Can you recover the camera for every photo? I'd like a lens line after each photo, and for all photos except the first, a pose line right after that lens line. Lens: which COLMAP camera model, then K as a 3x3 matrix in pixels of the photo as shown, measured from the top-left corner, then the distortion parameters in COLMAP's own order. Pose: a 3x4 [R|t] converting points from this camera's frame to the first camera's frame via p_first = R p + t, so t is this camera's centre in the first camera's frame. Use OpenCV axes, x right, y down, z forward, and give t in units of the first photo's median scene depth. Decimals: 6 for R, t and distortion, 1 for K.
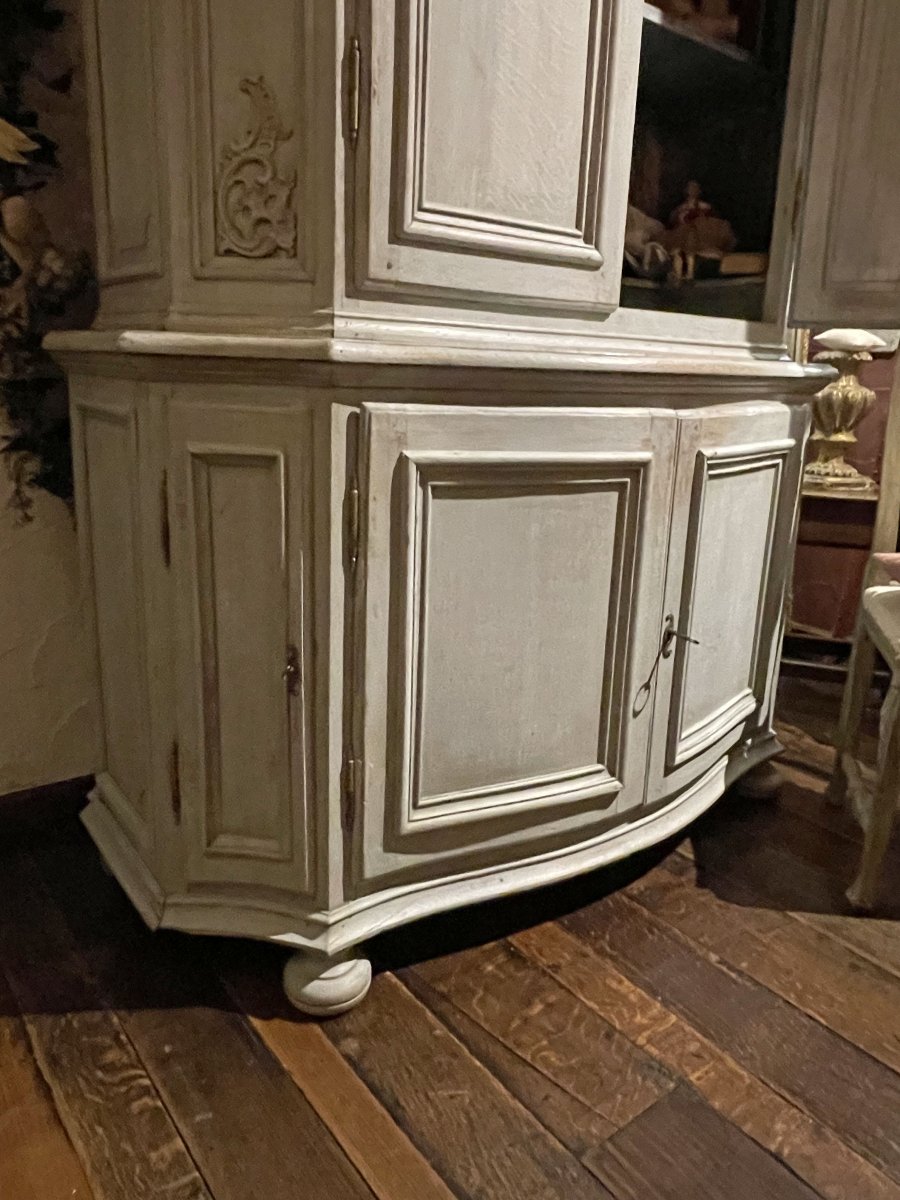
lens RADIAL K [[876.2, 0, 454.8], [0, 876.2, 584.1], [0, 0, 1]] dist [0.002563, -0.005795]
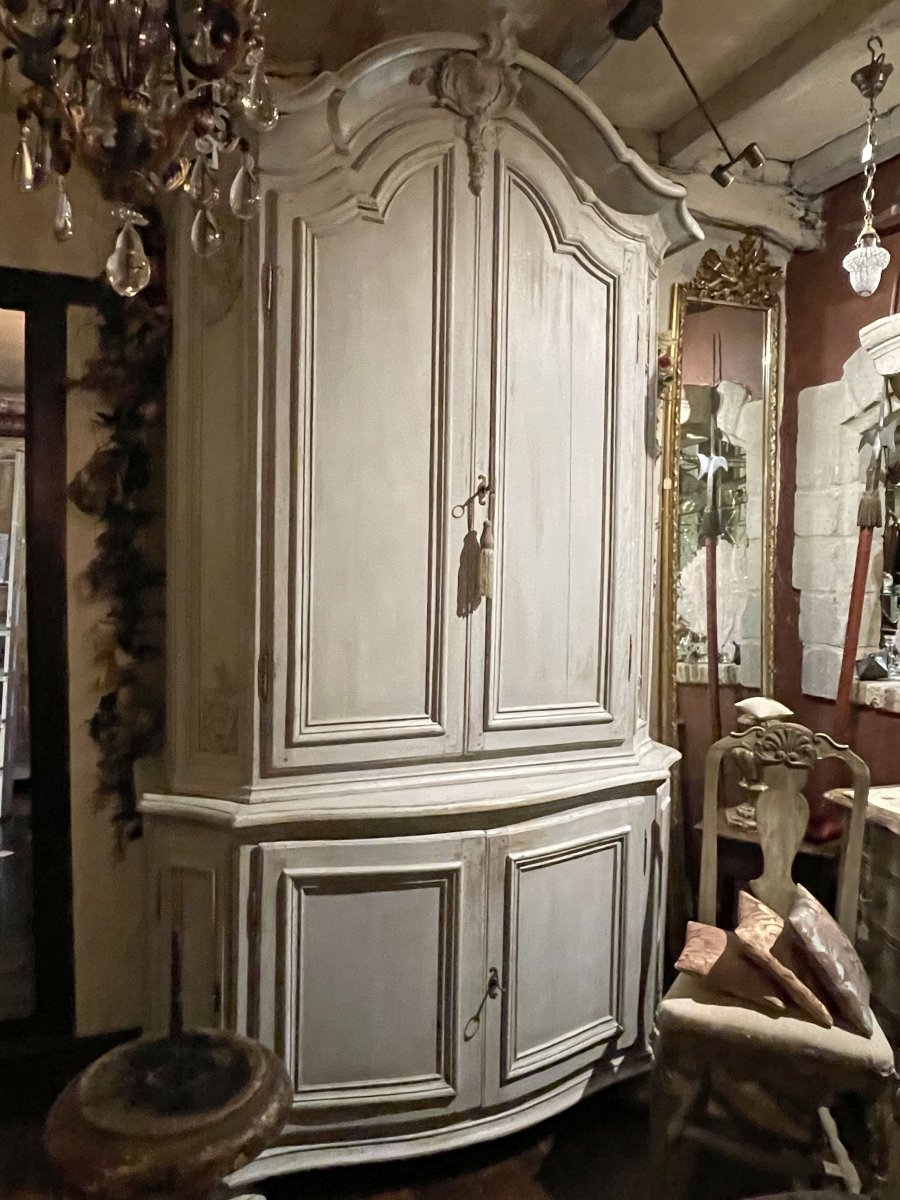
lens RADIAL K [[876.2, 0, 454.8], [0, 876.2, 584.1], [0, 0, 1]] dist [0.002563, -0.005795]
pose [[0.965783, -0.005338, -0.259298, 0.617810], [-0.047705, 0.979073, -0.197839, -0.325114], [0.254928, 0.203439, 0.945317, -0.567478]]
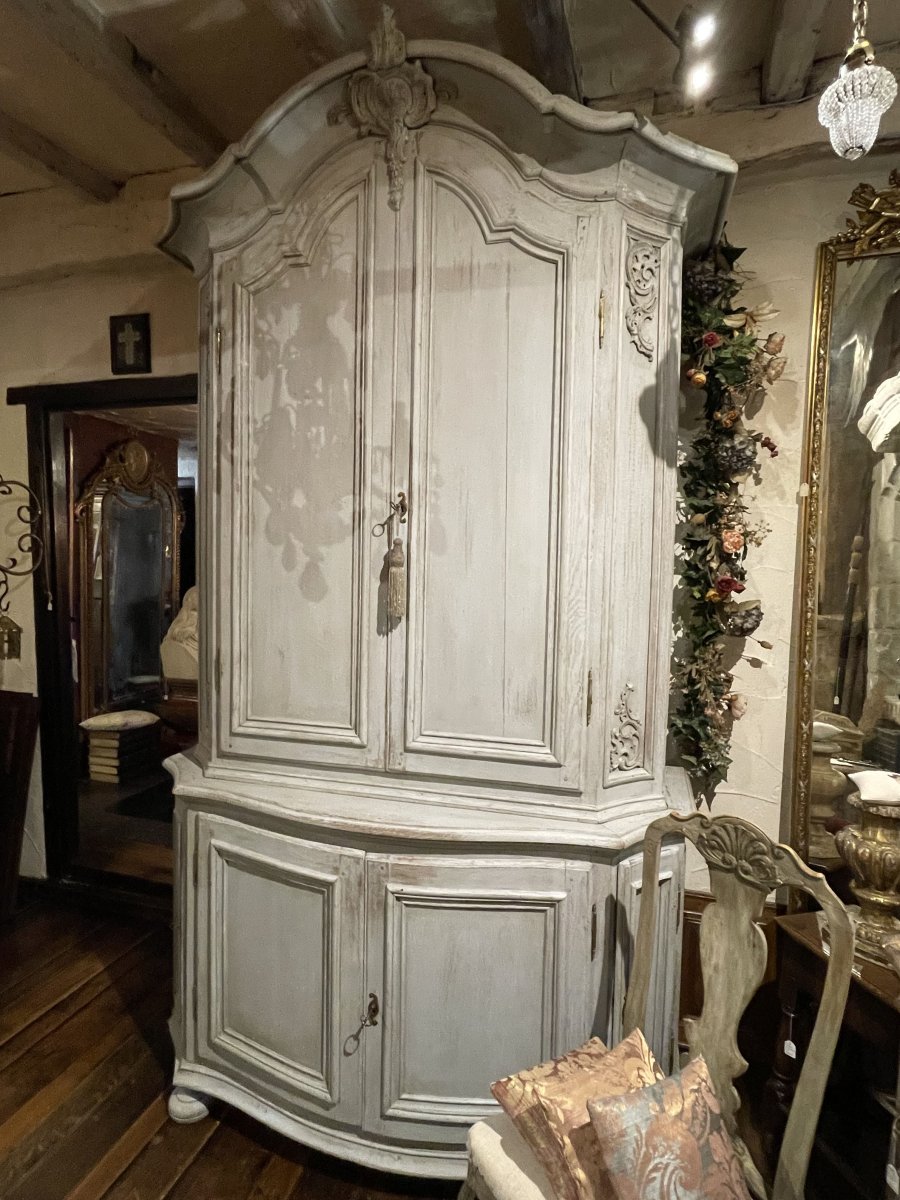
lens RADIAL K [[645.1, 0, 449.2], [0, 645.1, 594.9], [0, 0, 1]] dist [0.000970, -0.001834]
pose [[0.590923, 0.015510, -0.806579, 1.263740], [-0.189876, 0.974401, -0.120372, -0.541164], [0.784064, 0.224281, 0.578741, 0.378840]]
